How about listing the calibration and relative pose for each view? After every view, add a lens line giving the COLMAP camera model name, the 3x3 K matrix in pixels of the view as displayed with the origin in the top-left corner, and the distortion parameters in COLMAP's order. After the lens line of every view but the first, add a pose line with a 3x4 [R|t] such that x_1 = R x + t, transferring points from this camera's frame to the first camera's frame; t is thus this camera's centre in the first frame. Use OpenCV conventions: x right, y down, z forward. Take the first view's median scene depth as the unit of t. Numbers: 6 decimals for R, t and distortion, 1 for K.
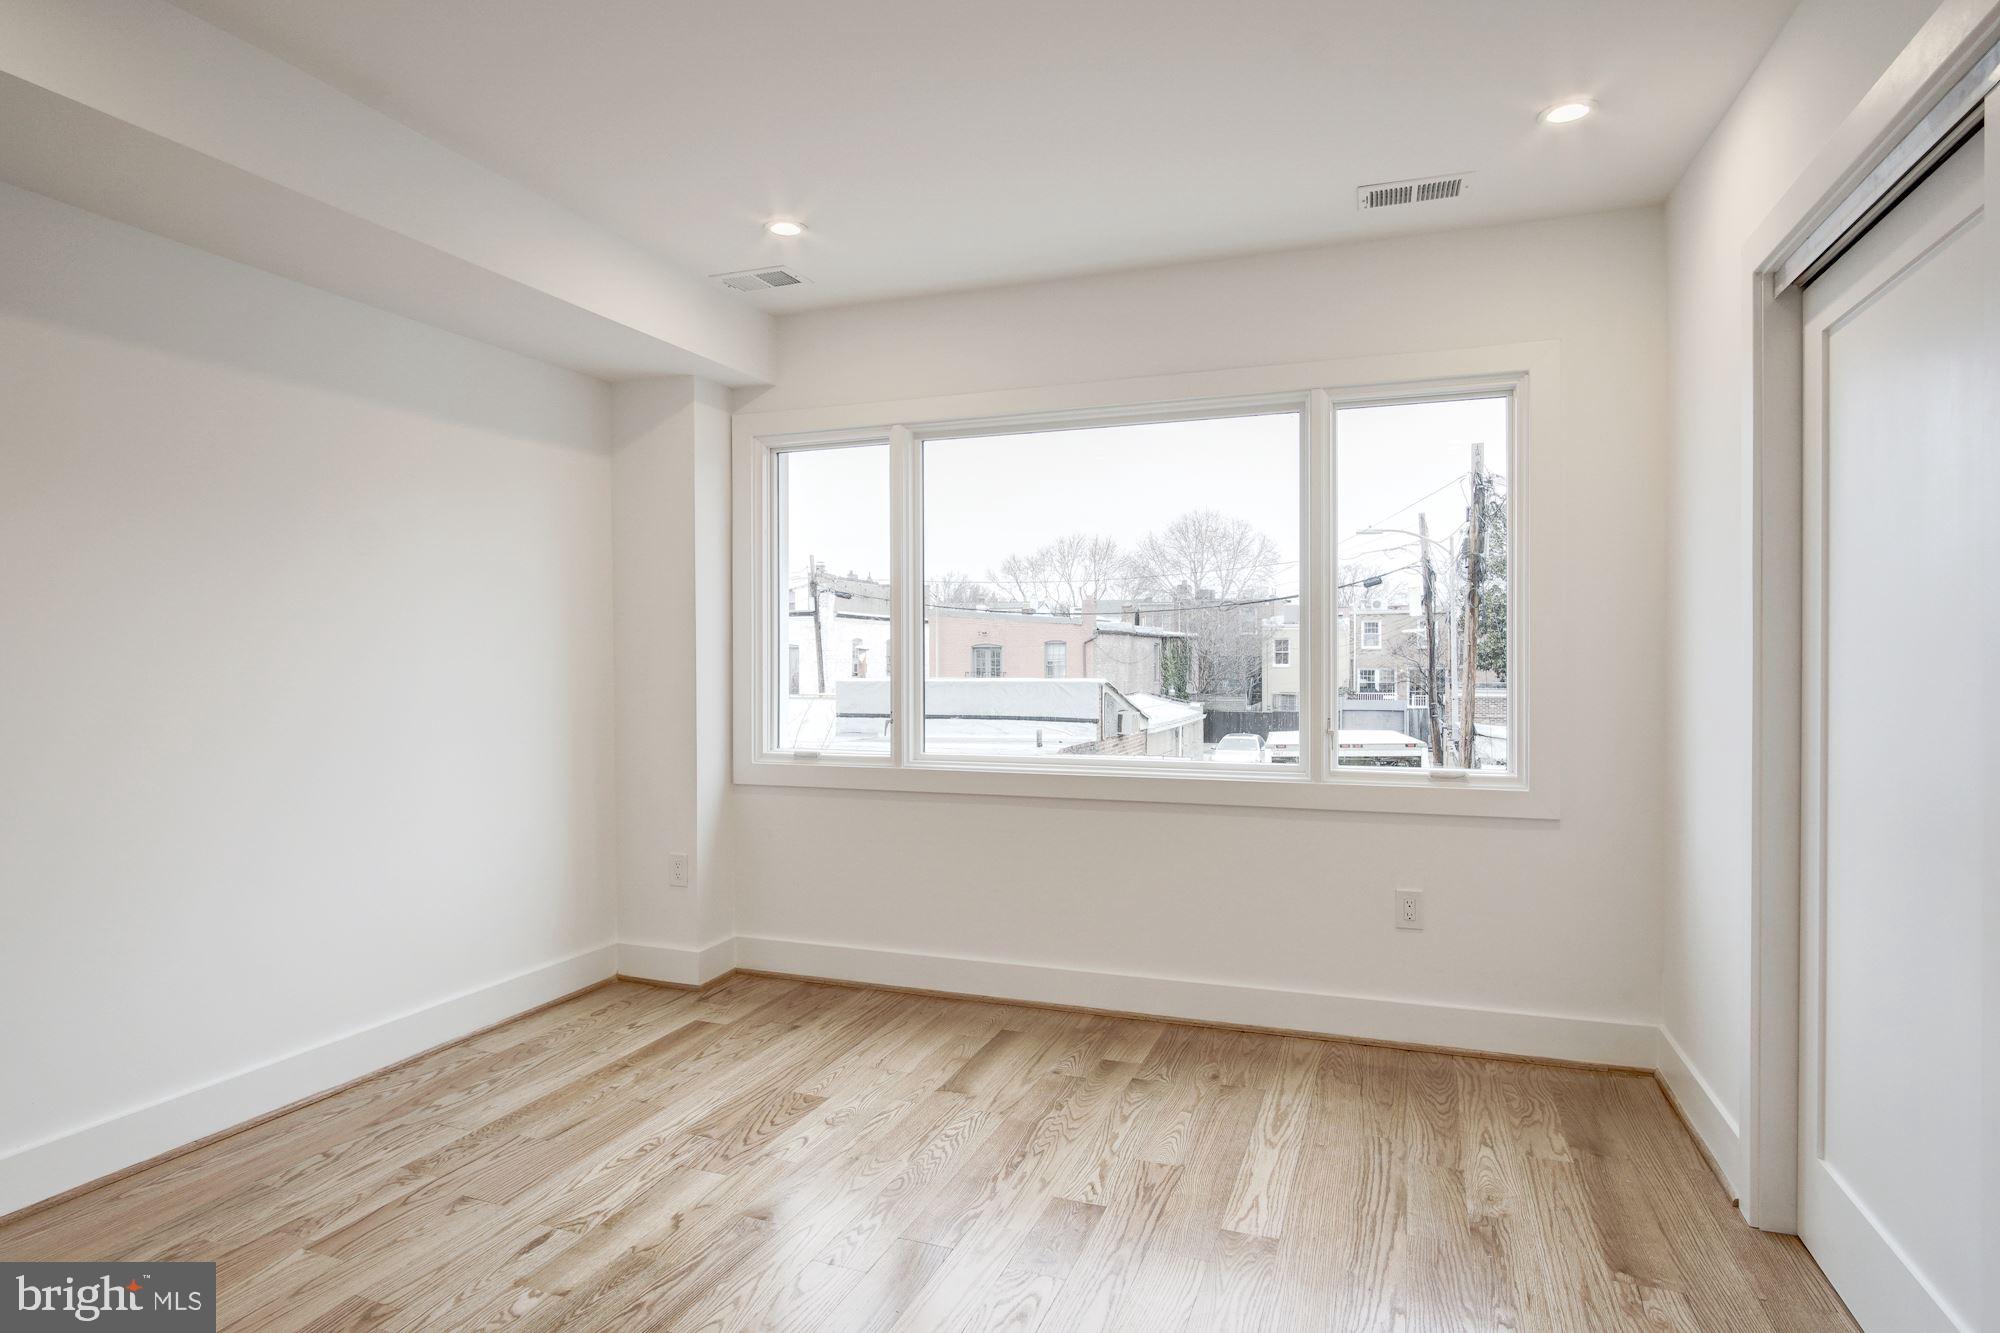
lens RADIAL K [[1094.3, 0, 997.1], [0, 1094.3, 721.5], [0, 0, 1]] dist [-0.000660, 0.000943]
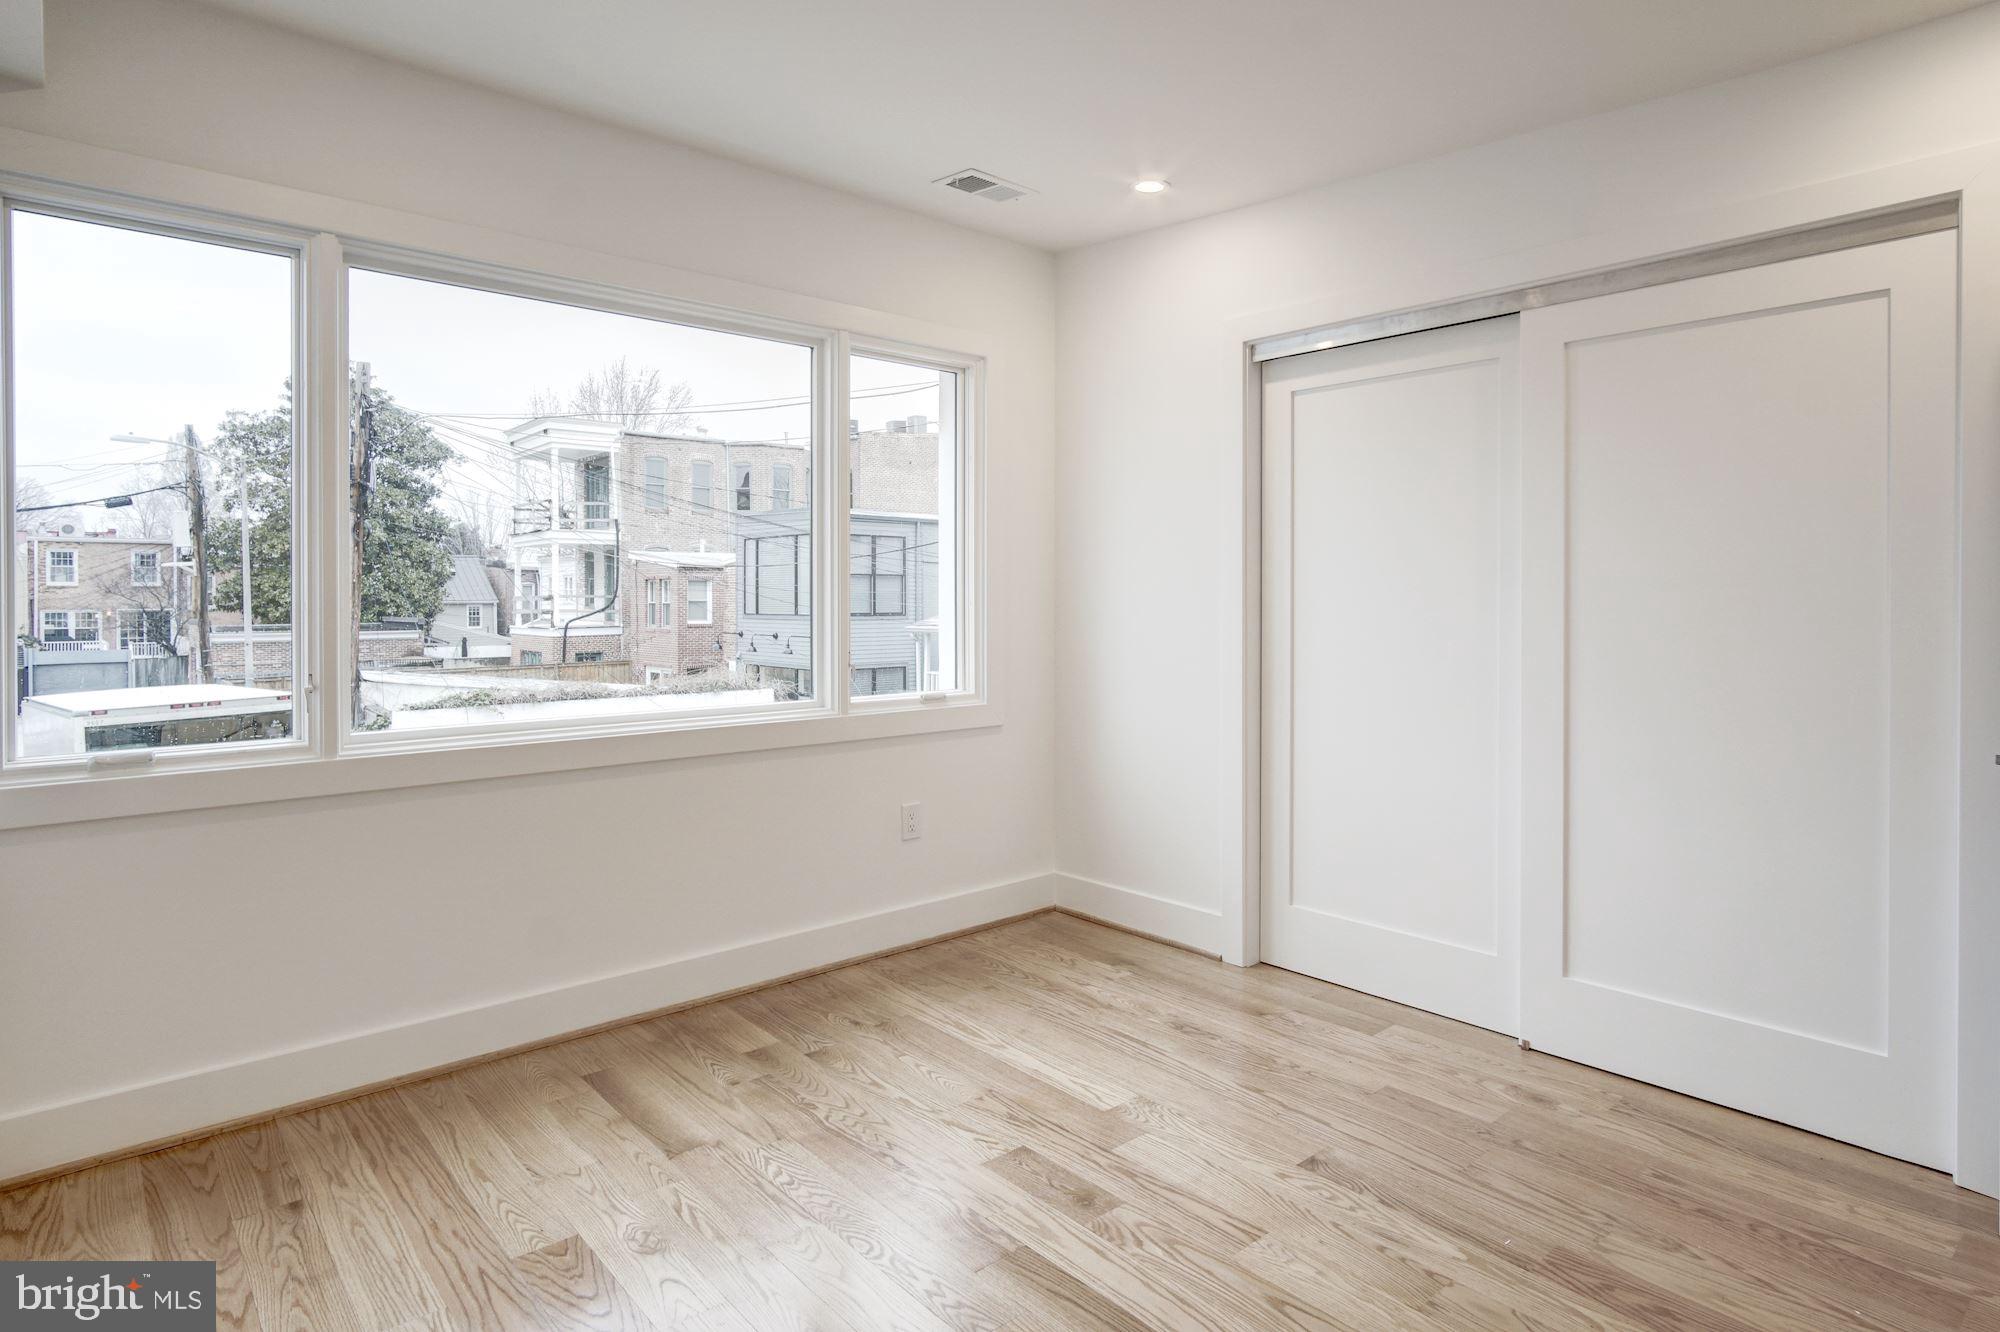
lens RADIAL K [[1115.6, 0, 1000.2], [0, 1115.6, 652.3], [0, 0, 1]] dist [-0.005798, 0.004422]
pose [[0.464187, -0.041899, 0.884746, -0.563534], [0.050278, 0.998516, 0.020908, -0.017452], [-0.884309, 0.034778, 0.465605, 0.385122]]
